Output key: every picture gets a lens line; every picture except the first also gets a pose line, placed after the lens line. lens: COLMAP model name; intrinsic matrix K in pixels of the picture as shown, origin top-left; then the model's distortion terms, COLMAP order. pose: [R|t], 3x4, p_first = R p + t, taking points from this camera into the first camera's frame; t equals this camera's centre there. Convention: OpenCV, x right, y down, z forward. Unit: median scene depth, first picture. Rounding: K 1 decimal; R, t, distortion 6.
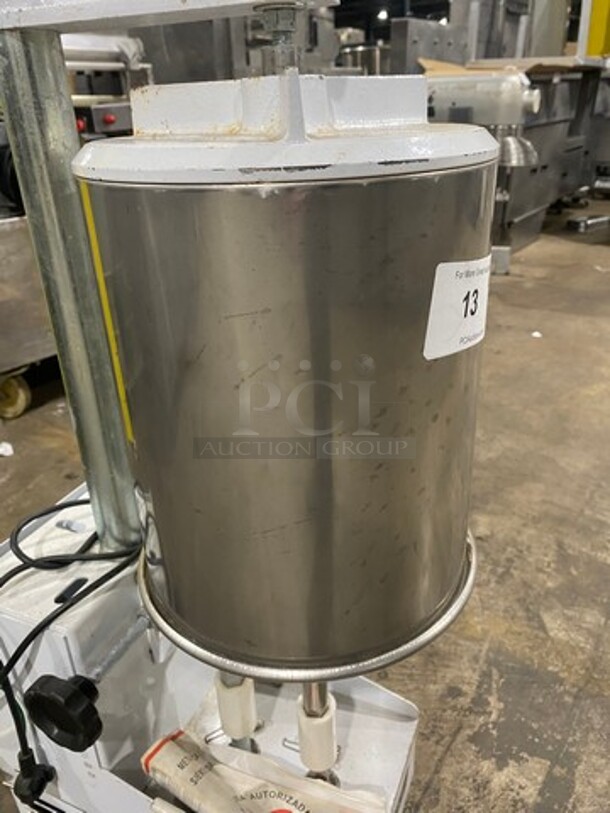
lens RADIAL K [[613.1, 0, 316.7], [0, 613.1, 403.5], [0, 0, 1]] dist [0.001106, -0.000489]
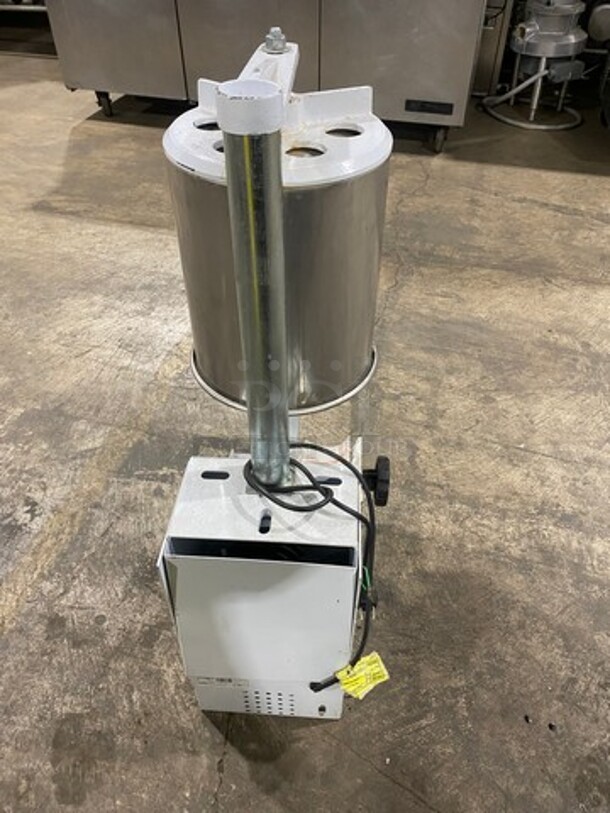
lens RADIAL K [[620.9, 0, 319.5], [0, 620.9, 408.0], [0, 0, 1]] dist [0.009808, -0.002388]
pose [[-0.340768, -0.615186, 0.710932, -0.782324], [0.407559, 0.584779, 0.701377, -0.485348], [-0.847215, 0.528754, 0.051451, 0.492271]]
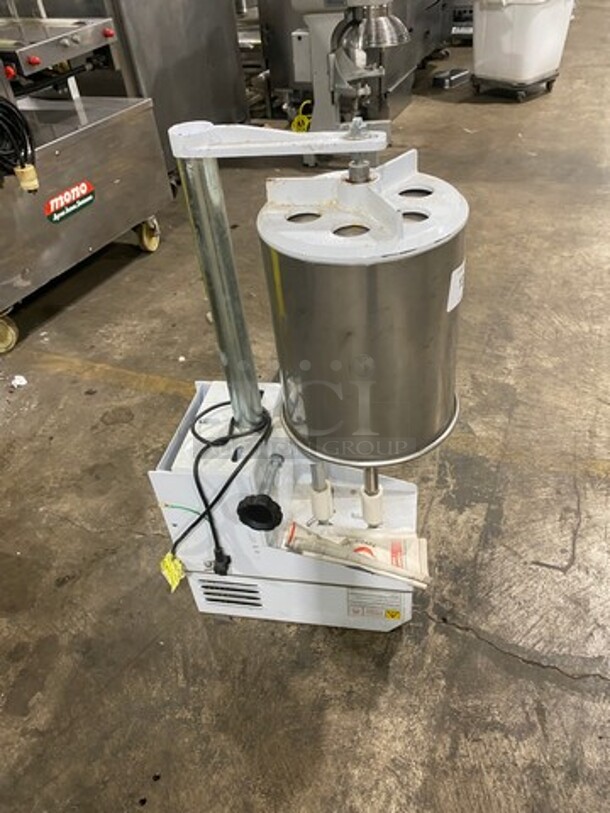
lens RADIAL K [[608.0, 0, 303.0], [0, 608.0, 402.0], [0, 0, 1]] dist [0.006274, -0.000451]
pose [[0.973366, -0.183130, 0.137919, -0.255452], [0.148785, 0.962298, 0.227695, -0.123870], [-0.174417, -0.201110, 0.963916, -0.407150]]
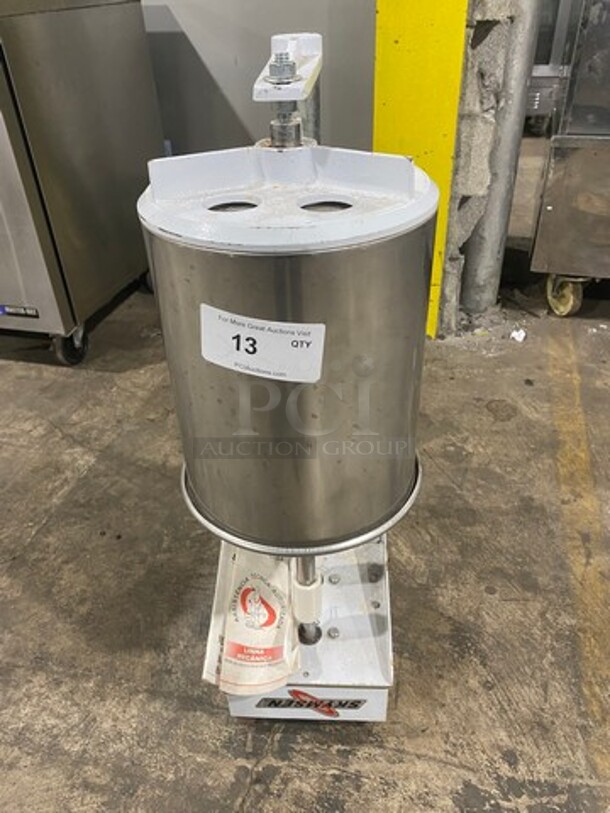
lens RADIAL K [[603.9, 0, 305.0], [0, 603.9, 406.5], [0, 0, 1]] dist [0.001296, 0.003091]
pose [[0.348818, 0.555711, -0.754660, 0.505574], [-0.390208, 0.818238, 0.422166, -0.243600], [0.852094, 0.147215, 0.502259, 0.167939]]
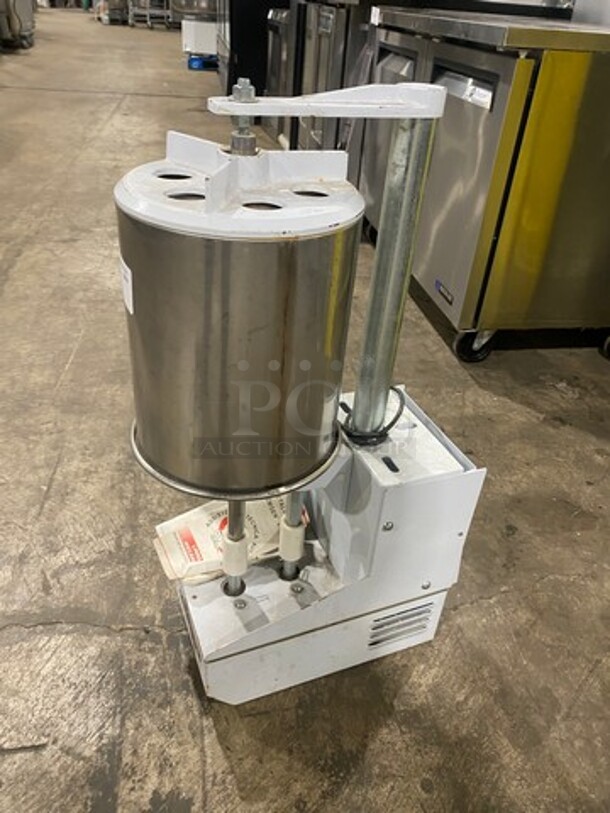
lens RADIAL K [[608.0, 0, 303.0], [0, 608.0, 402.0], [0, 0, 1]] dist [0.006274, -0.000451]
pose [[-0.704017, 0.380560, -0.599612, 0.425066], [-0.352285, 0.545971, 0.760139, -0.581032], [0.616649, 0.746385, -0.250307, 0.784983]]
